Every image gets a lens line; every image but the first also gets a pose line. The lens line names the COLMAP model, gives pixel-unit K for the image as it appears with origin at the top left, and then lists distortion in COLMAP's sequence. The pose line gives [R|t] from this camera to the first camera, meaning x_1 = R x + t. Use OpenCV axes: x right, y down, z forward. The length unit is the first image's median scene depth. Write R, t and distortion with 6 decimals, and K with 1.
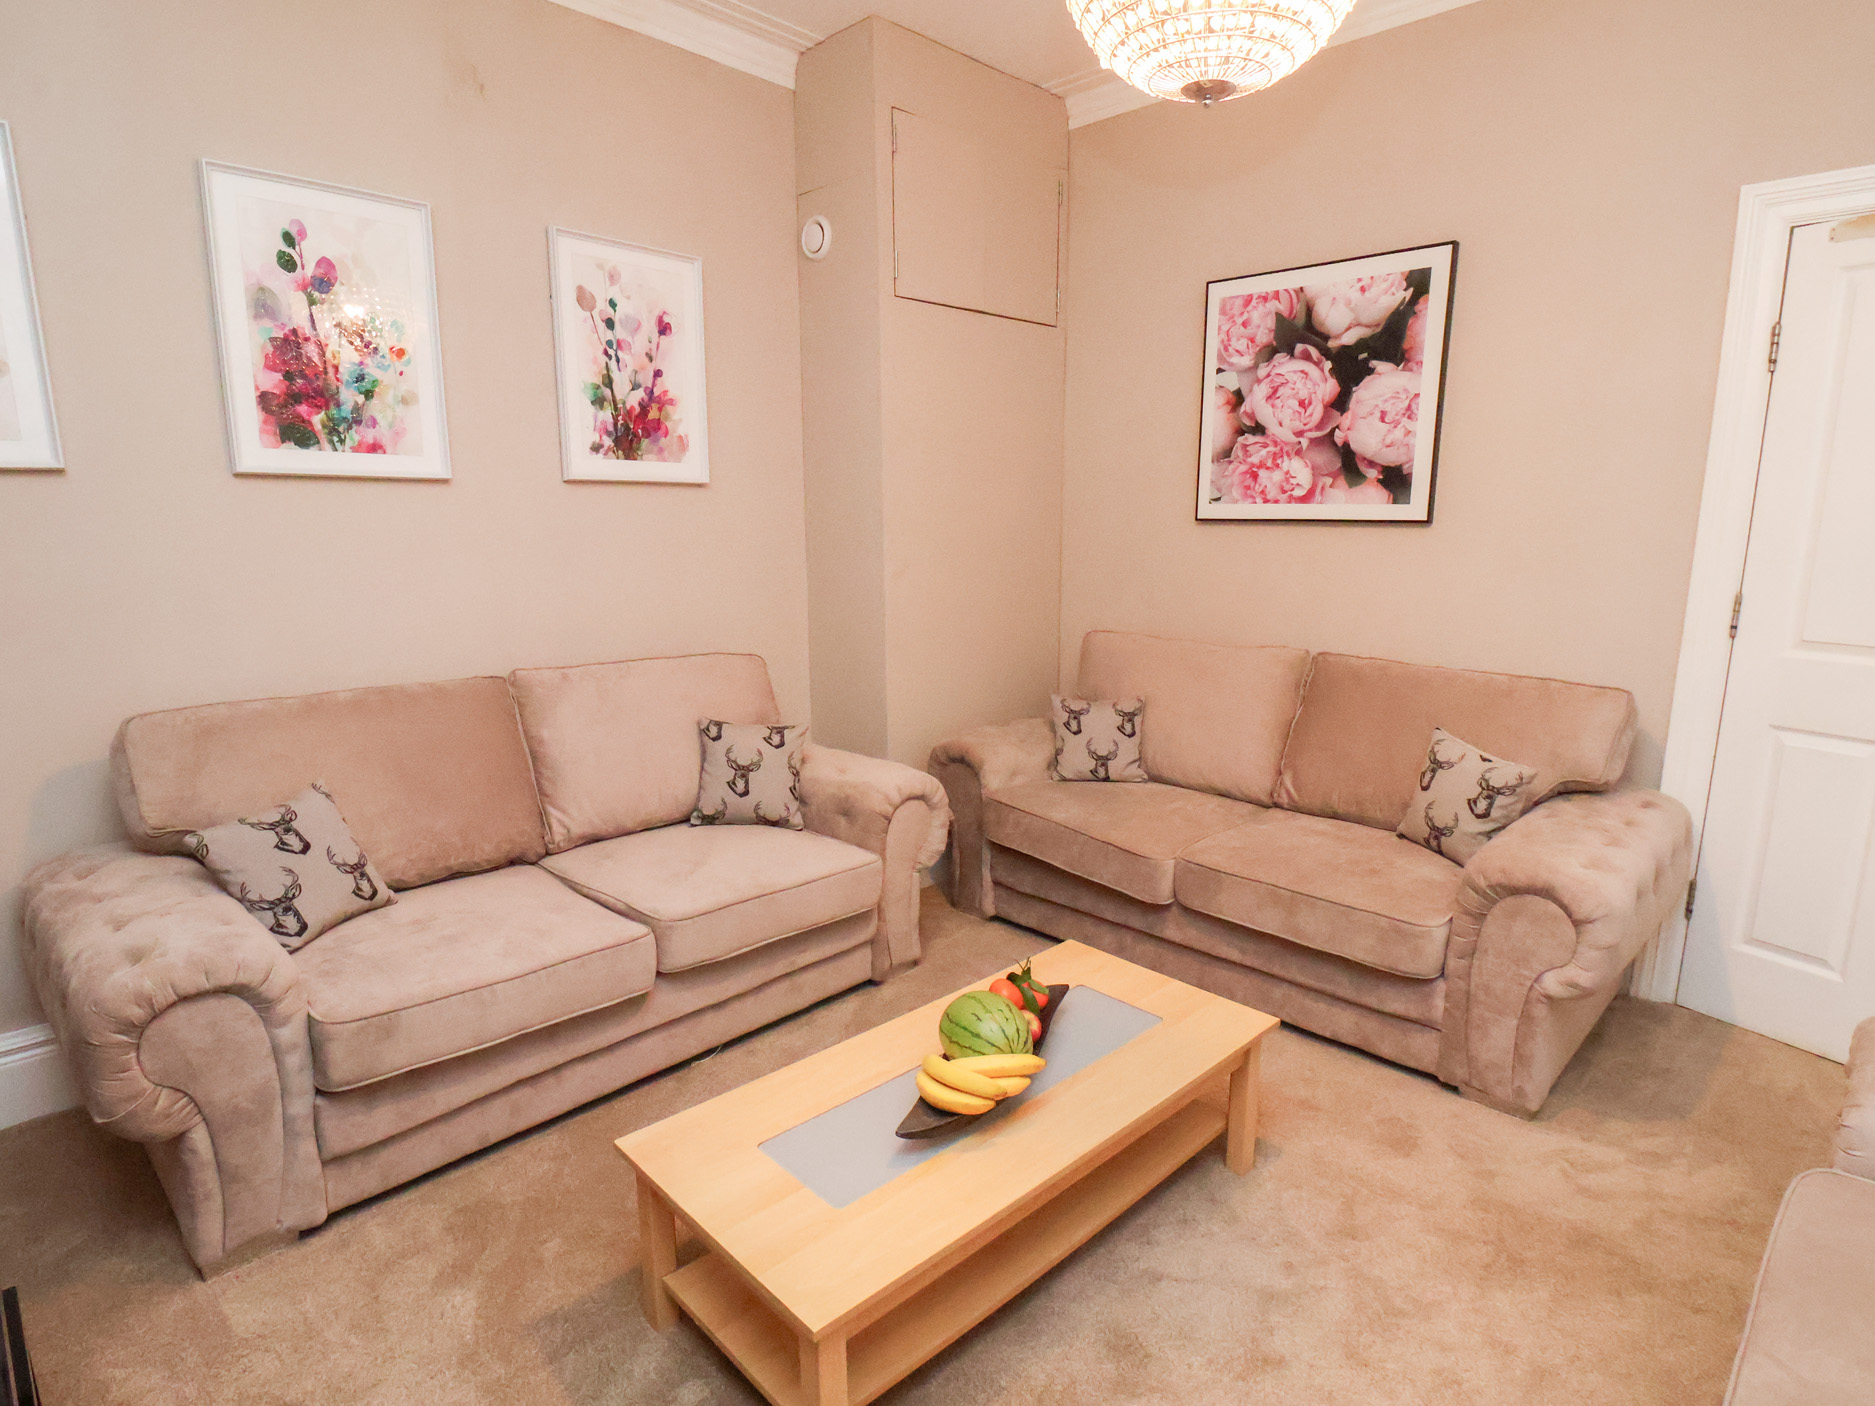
lens RADIAL K [[1064.0, 0, 937.5], [0, 1064.0, 703.0], [0, 0, 1]] dist [0.001941, -0.001091]
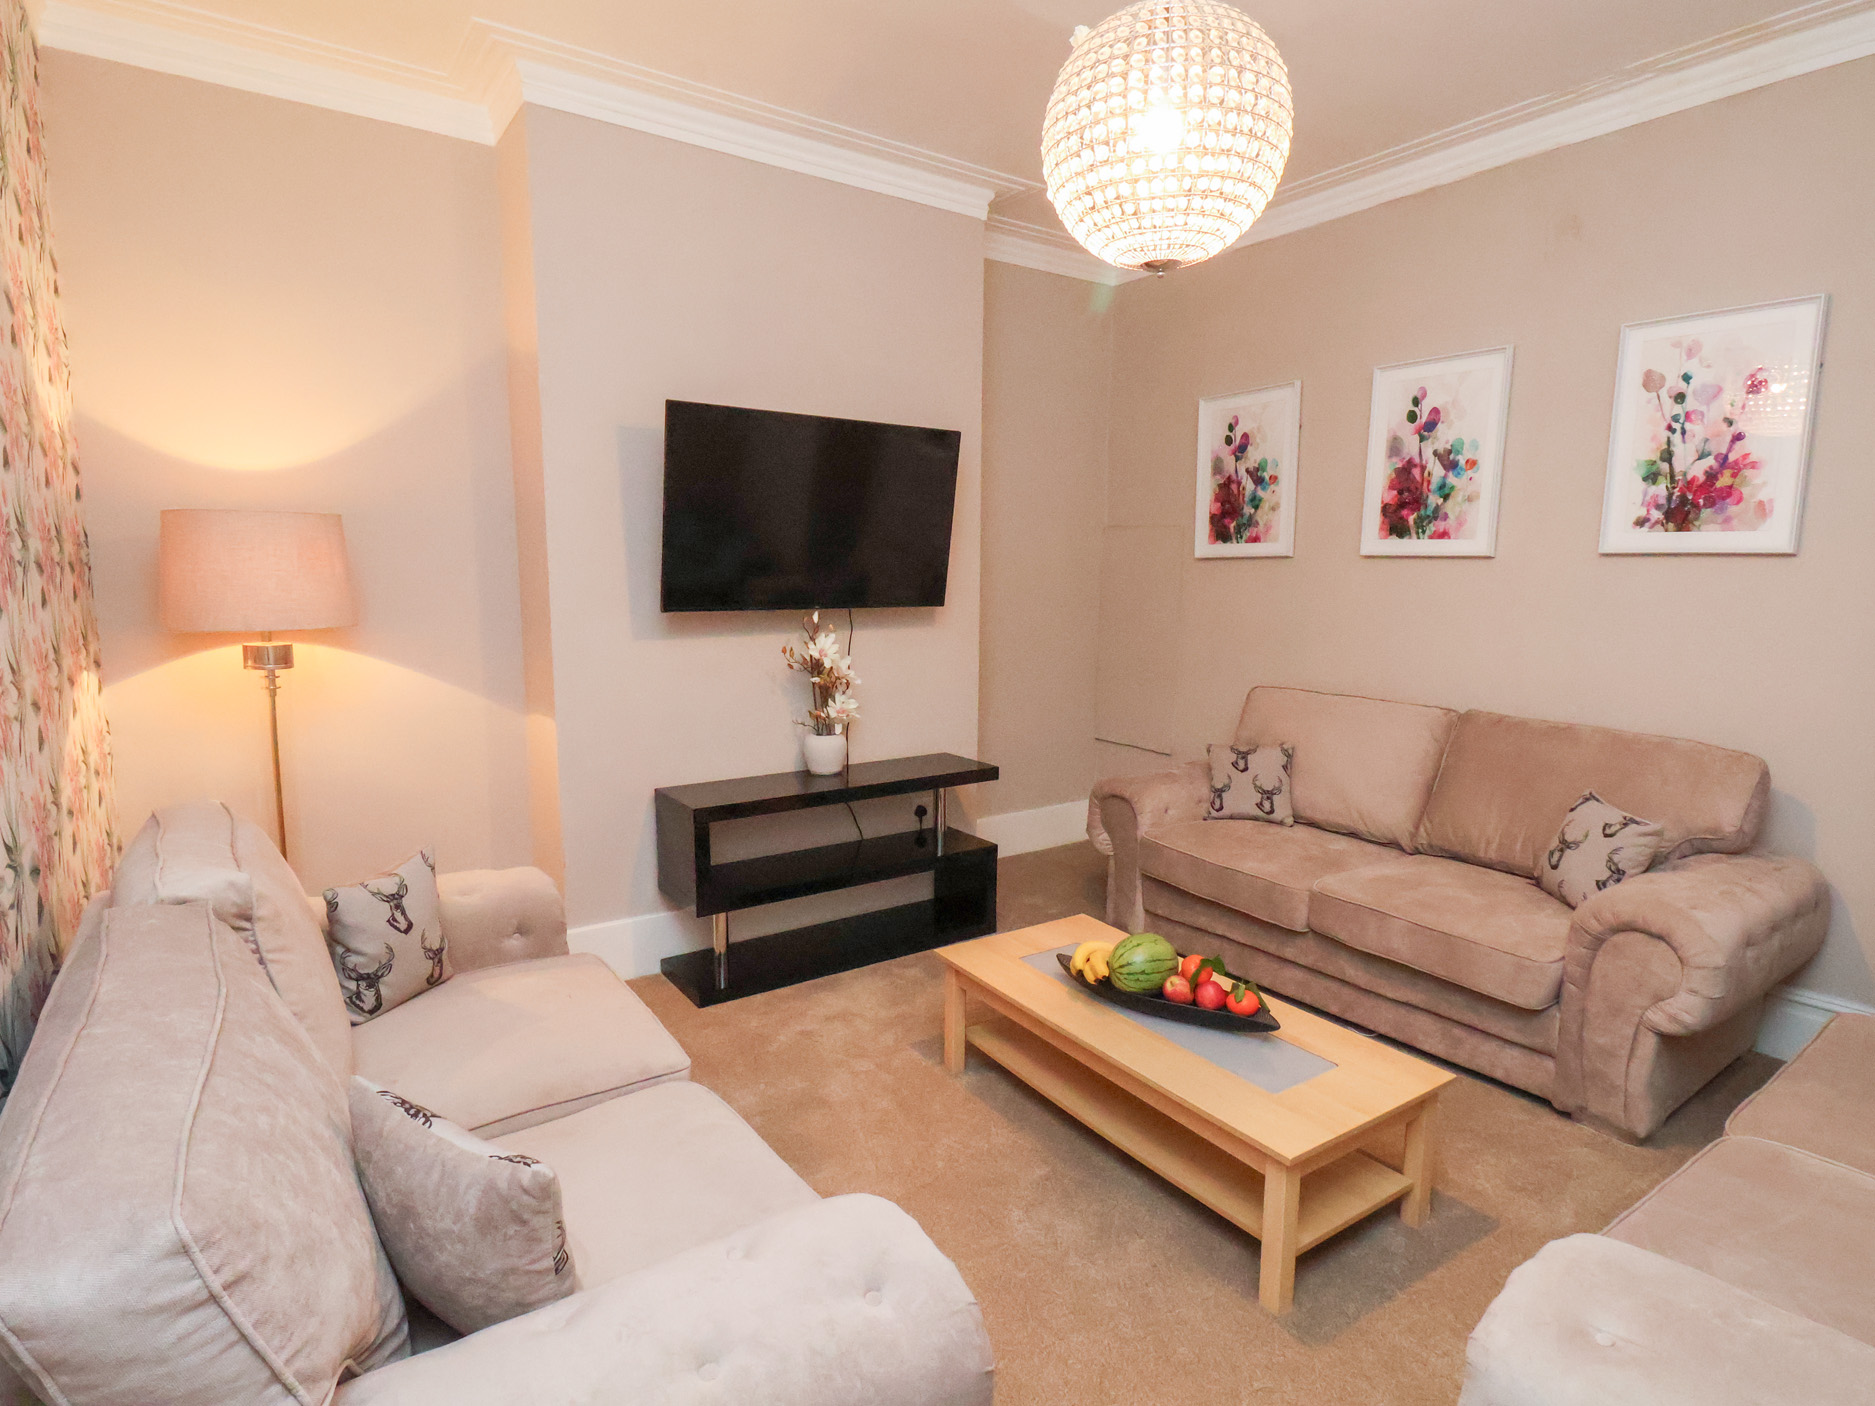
lens RADIAL K [[1064.0, 0, 937.5], [0, 1064.0, 703.0], [0, 0, 1]] dist [0.001941, -0.001091]
pose [[-0.201583, 0.108869, -0.973402, 0.844087], [-0.194461, 0.969572, 0.148711, -0.092102], [0.959973, 0.219267, -0.174279, 0.571150]]
